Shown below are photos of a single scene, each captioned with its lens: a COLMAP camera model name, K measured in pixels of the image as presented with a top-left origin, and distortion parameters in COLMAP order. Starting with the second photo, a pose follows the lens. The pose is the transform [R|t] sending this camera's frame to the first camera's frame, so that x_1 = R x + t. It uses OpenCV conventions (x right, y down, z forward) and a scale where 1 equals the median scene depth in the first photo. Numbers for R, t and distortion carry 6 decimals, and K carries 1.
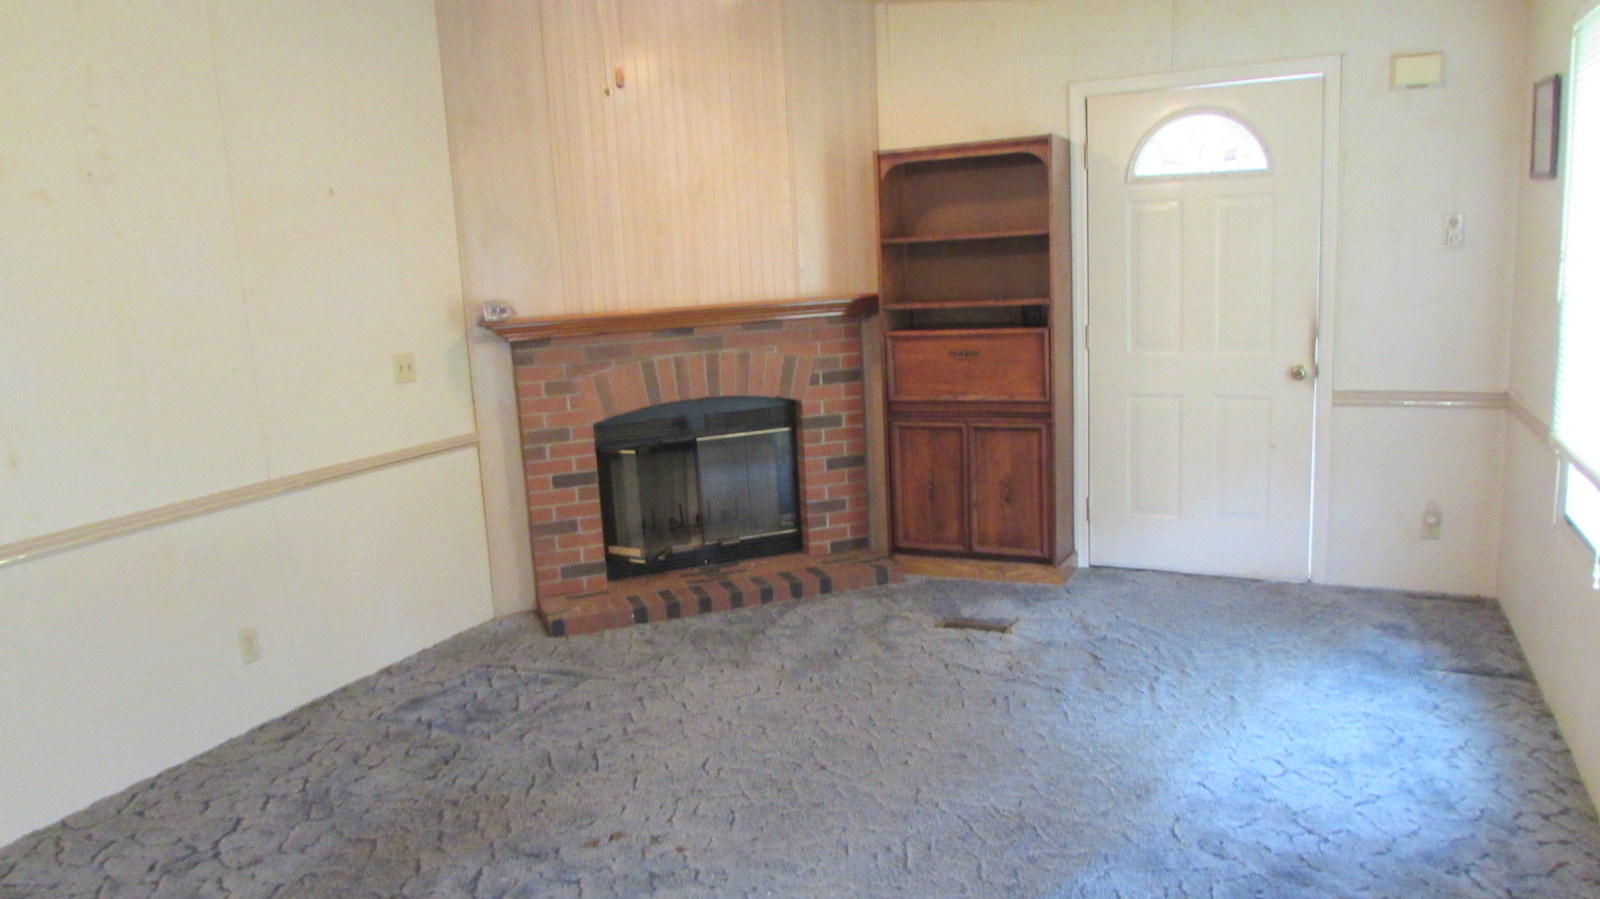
lens RADIAL K [[1120.2, 0, 809.0], [0, 1120.2, 442.4], [0, 0, 1]] dist [-0.030934, -0.002460]
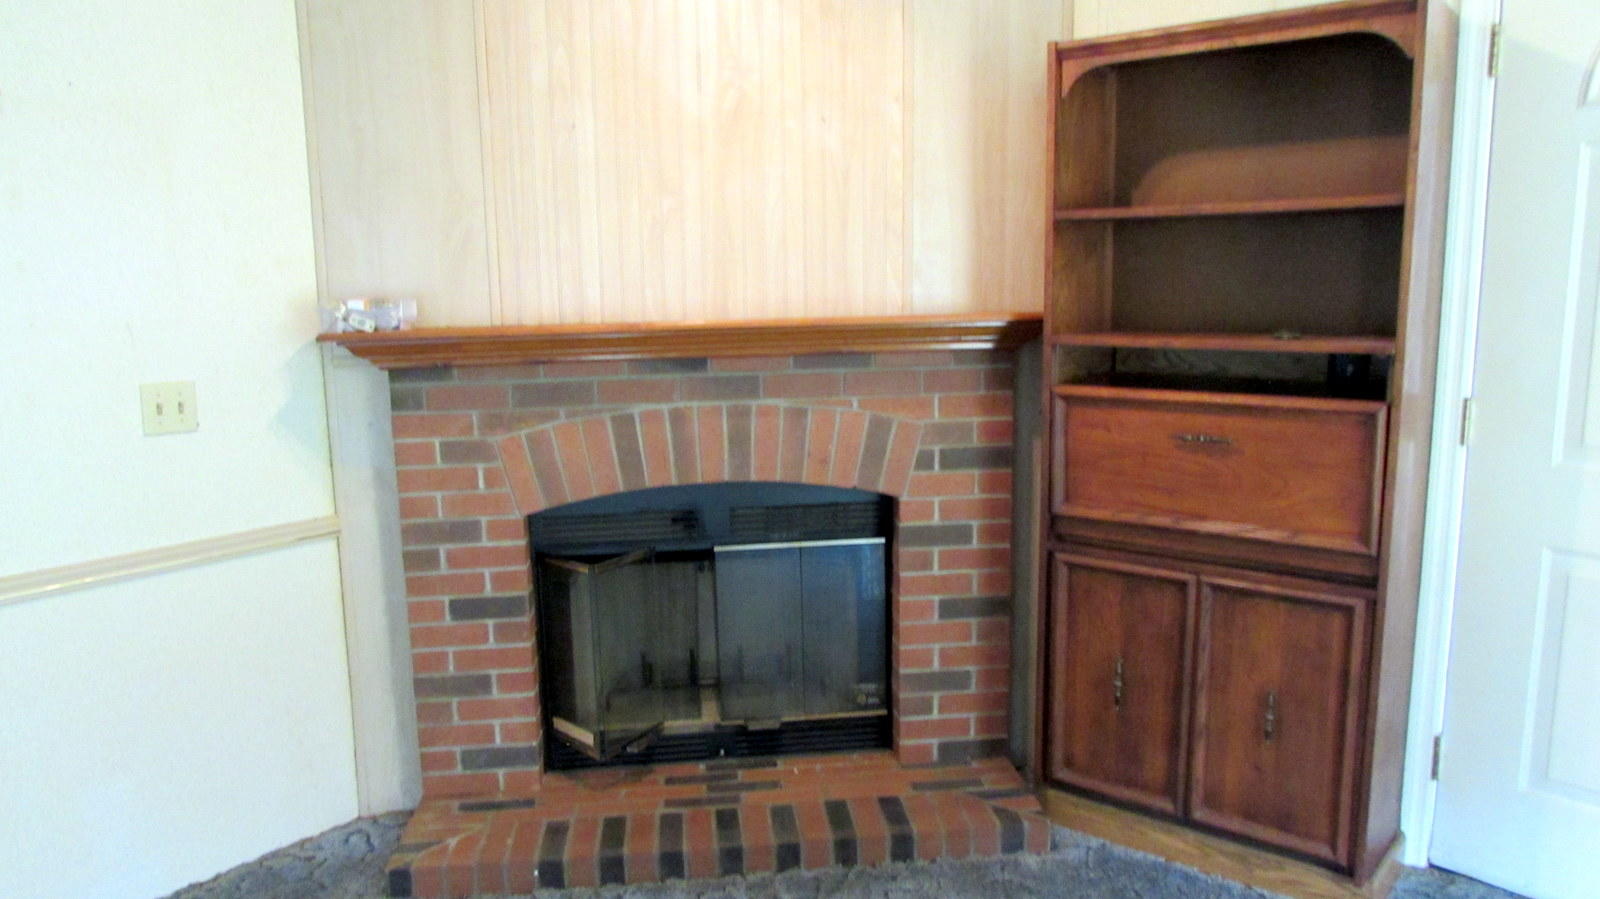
lens RADIAL K [[1120.2, 0, 810.0], [0, 1120.2, 446.1], [0, 0, 1]] dist [-0.030934, -0.002460]
pose [[0.970764, 0.074124, -0.228305, 0.080493], [-0.072301, 0.997249, 0.016349, -0.071688], [0.228889, 0.000636, 0.973452, 0.459419]]
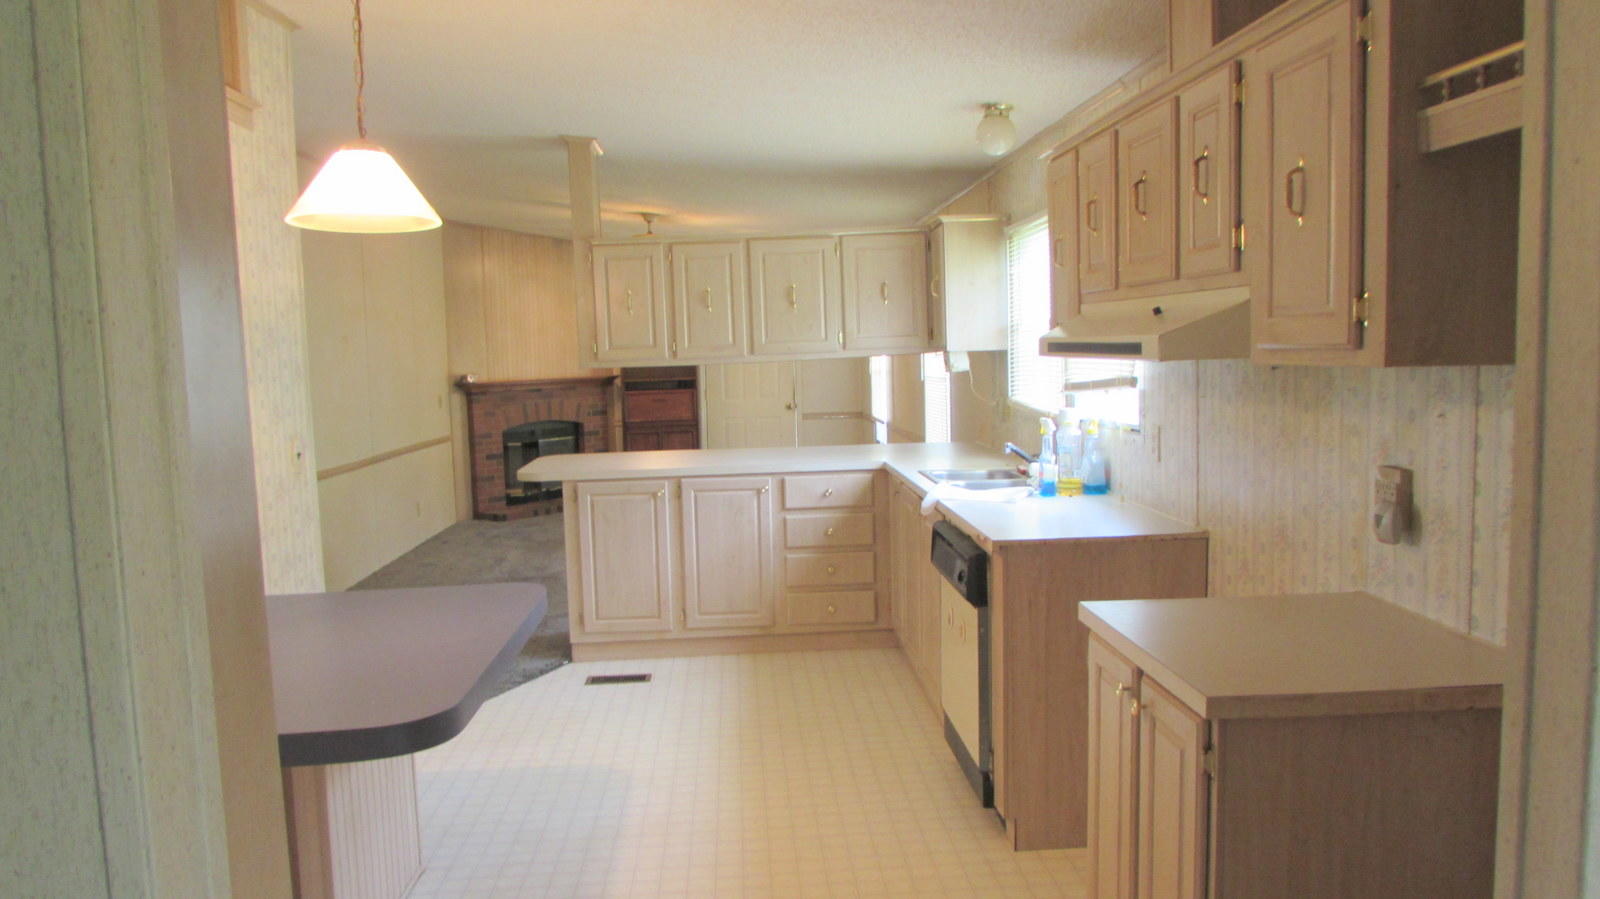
lens RADIAL K [[1166.0, 0, 815.3], [0, 1166.0, 449.7], [0, 0, 1]] dist [-0.029335, 0.004933]
pose [[0.888672, -0.016819, 0.458235, -0.683561], [0.064040, 0.994086, -0.087707, 0.255906], [-0.454049, 0.107288, 0.884493, -1.285224]]
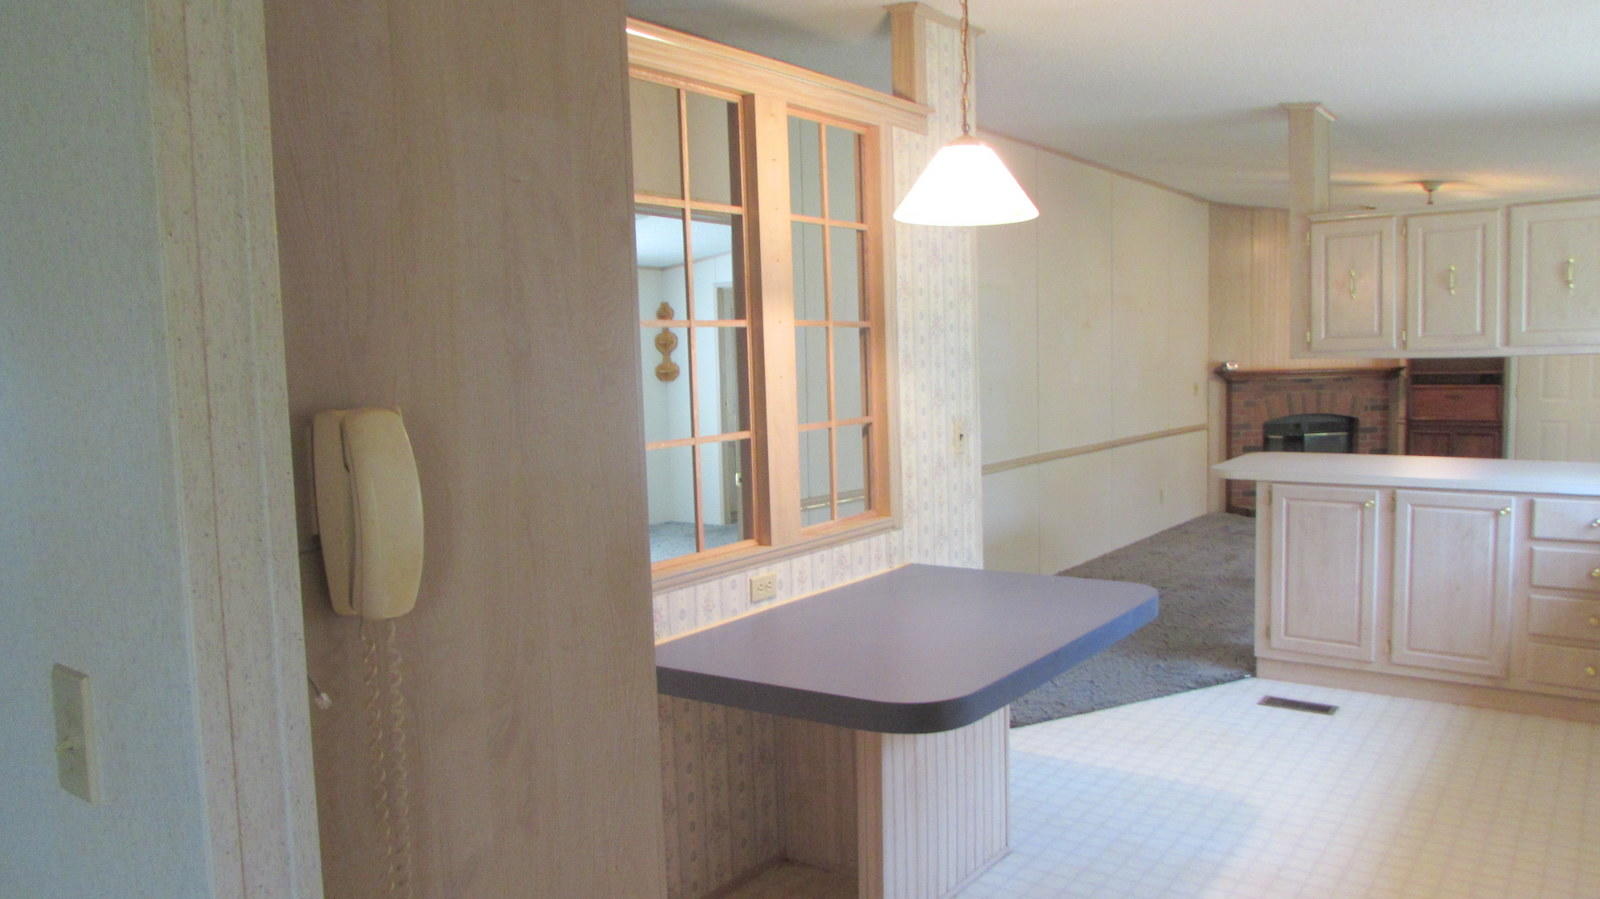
lens RADIAL K [[1166.0, 0, 802.8], [0, 1166.0, 450.9], [0, 0, 1]] dist [-0.029335, 0.004933]
pose [[0.974740, 0.047187, -0.218303, -0.544404], [-0.064572, 0.995225, -0.073196, 0.246517], [0.213807, 0.085443, 0.973132, -1.272141]]
